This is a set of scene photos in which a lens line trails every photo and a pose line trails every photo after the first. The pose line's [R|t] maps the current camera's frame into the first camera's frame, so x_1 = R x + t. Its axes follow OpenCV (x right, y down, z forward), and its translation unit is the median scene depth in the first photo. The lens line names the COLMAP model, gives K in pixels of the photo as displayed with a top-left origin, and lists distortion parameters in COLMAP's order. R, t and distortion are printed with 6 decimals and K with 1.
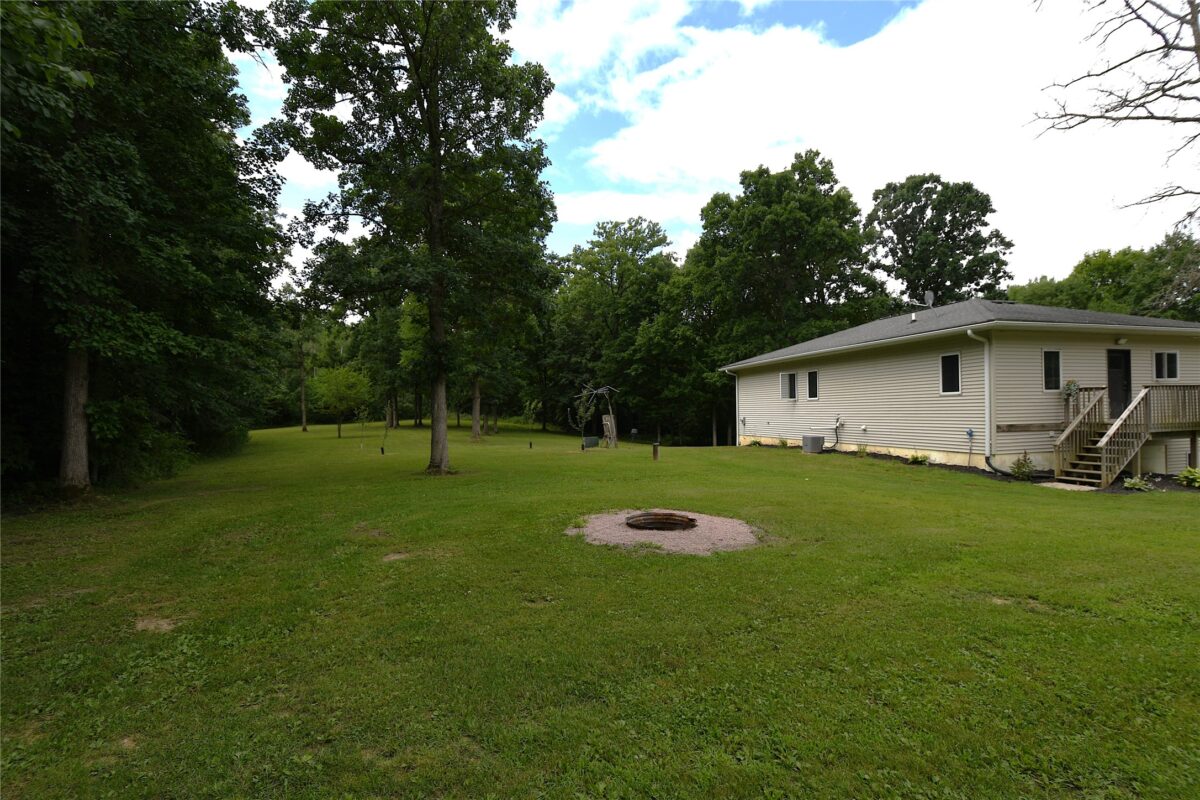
lens RADIAL K [[544.8, 0, 614.0], [0, 544.8, 406.4], [0, 0, 1]] dist [0.014734, -0.023589]
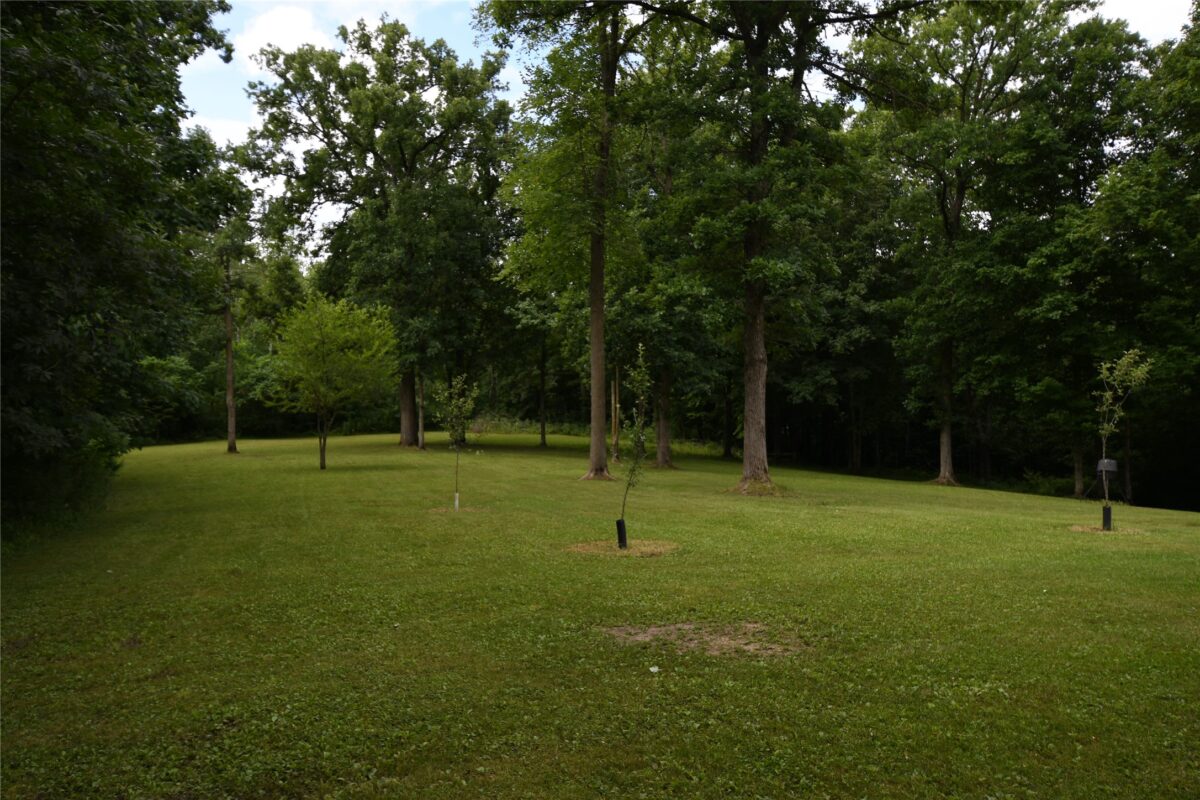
lens RADIAL K [[935.3, 0, 600.0], [0, 935.3, 400.0], [0, 0, 1]] dist [0.044663, -0.000087]
pose [[0.994391, 0.009338, -0.105356, -0.211649], [-0.011118, 0.999805, -0.016319, 0.013212], [0.105183, 0.017399, 0.994301, 0.297591]]
